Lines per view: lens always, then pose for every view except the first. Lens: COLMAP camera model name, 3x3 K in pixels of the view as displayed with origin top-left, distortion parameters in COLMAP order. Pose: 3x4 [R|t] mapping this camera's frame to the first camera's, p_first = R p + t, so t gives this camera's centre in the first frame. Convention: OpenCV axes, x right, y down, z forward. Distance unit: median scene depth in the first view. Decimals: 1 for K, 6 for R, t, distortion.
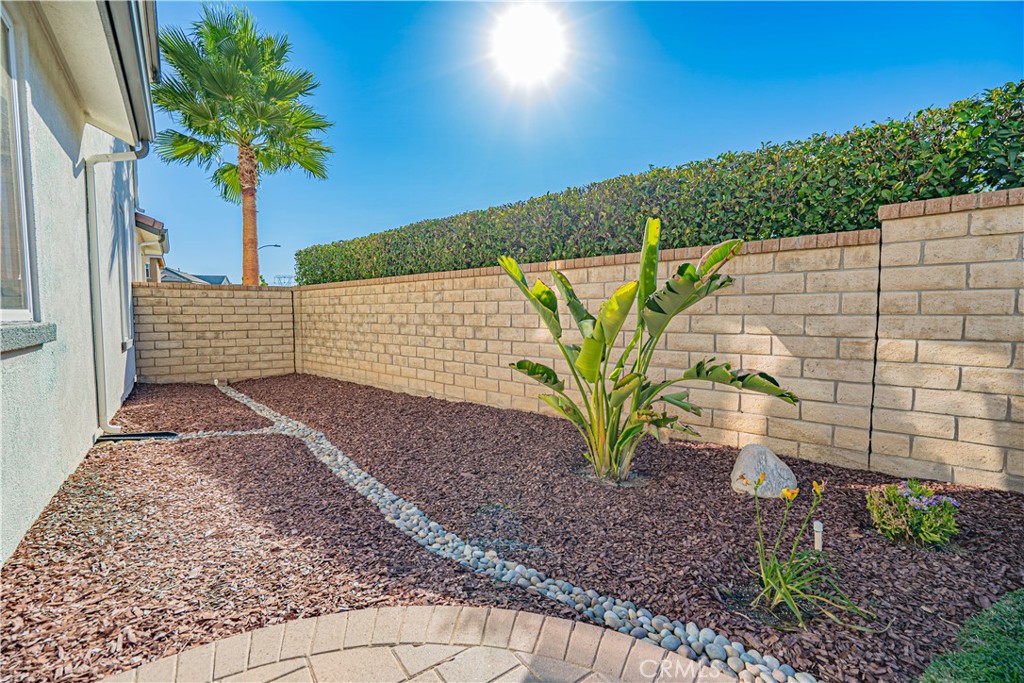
lens RADIAL K [[462.0, 0, 512.0], [0, 462.0, 341.5], [0, 0, 1]] dist [-0.003020, 0.000374]
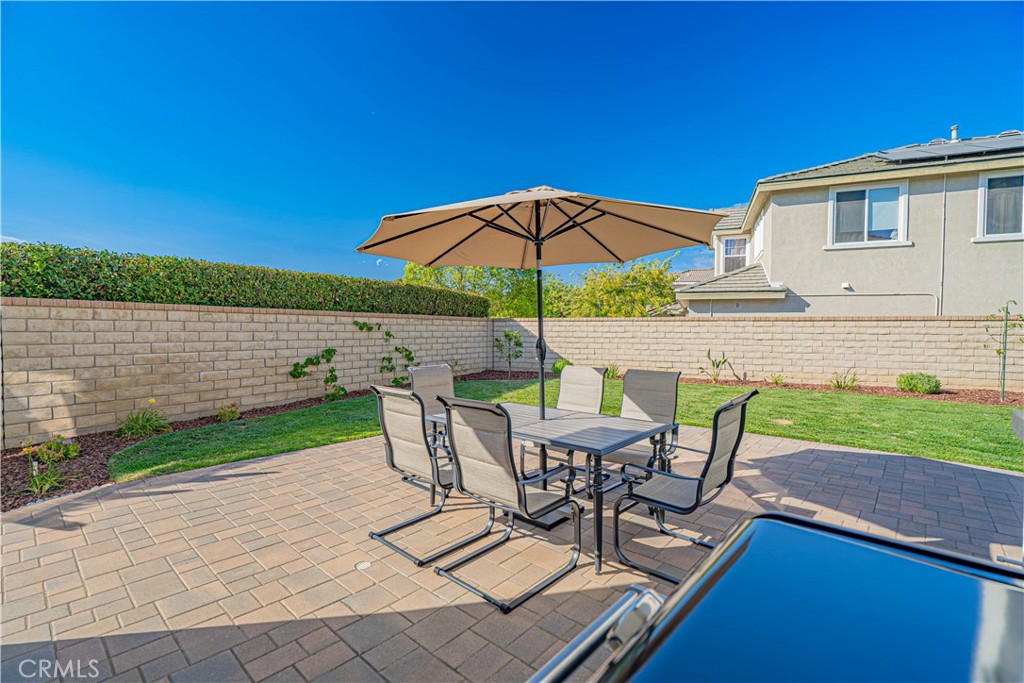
lens RADIAL K [[462.0, 0, 512.0], [0, 462.0, 341.5], [0, 0, 1]] dist [-0.003020, 0.000374]
pose [[-0.218315, -0.027988, 0.975477, -1.355996], [0.052374, 0.997812, 0.040350, -0.094547], [-0.974472, 0.059899, -0.216372, -0.514714]]
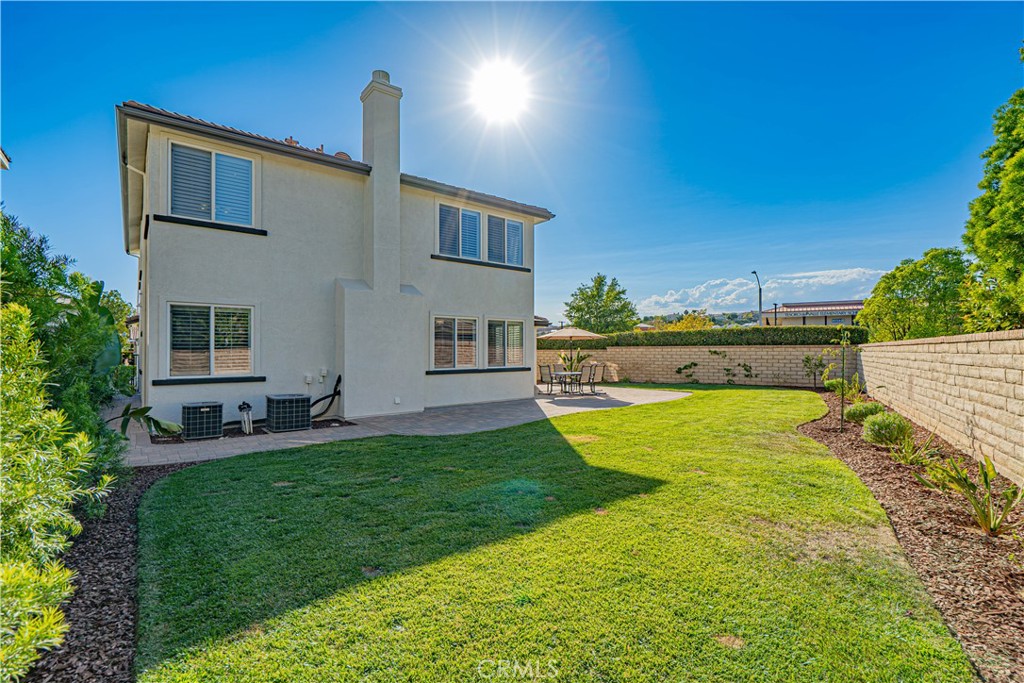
lens RADIAL K [[462.0, 0, 512.0], [0, 462.0, 341.5], [0, 0, 1]] dist [-0.003020, 0.000374]
pose [[0.998173, 0.000093, 0.060422, -1.288933], [0.004806, 0.996708, -0.080929, 0.246070], [-0.060230, 0.081071, 0.994887, -6.753289]]
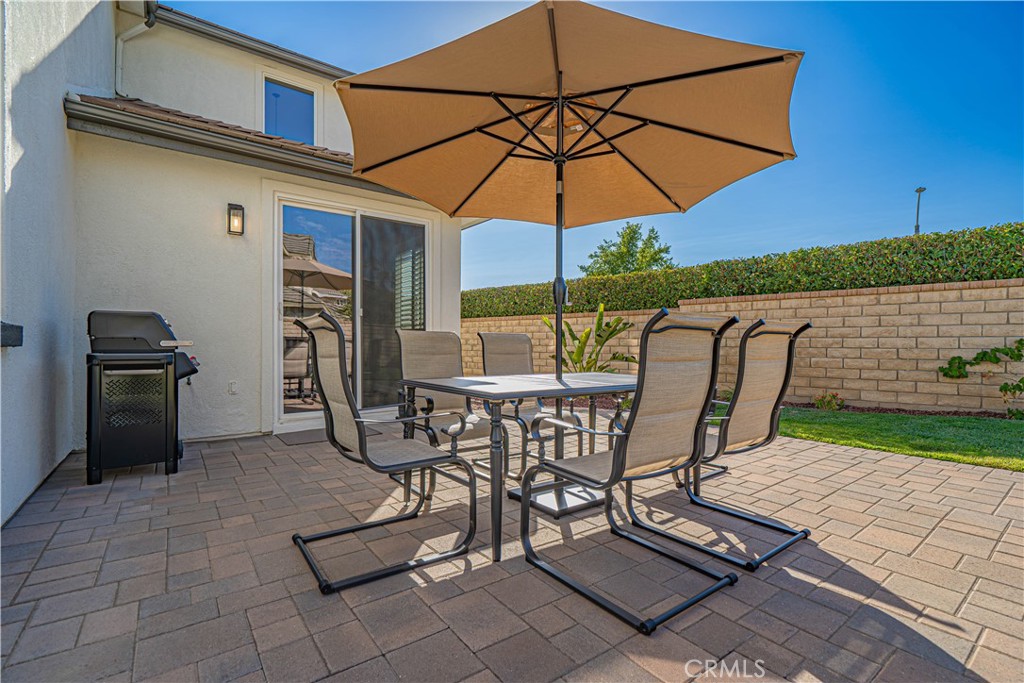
lens RADIAL K [[462.1, 0, 512.0], [0, 462.1, 341.5], [0, 0, 1]] dist [0.003552, 0.000467]
pose [[0.999813, 0.004243, 0.018860, -0.287904], [-0.002996, 0.997837, -0.065670, 0.153621], [-0.019098, 0.065601, 0.997663, -1.833157]]
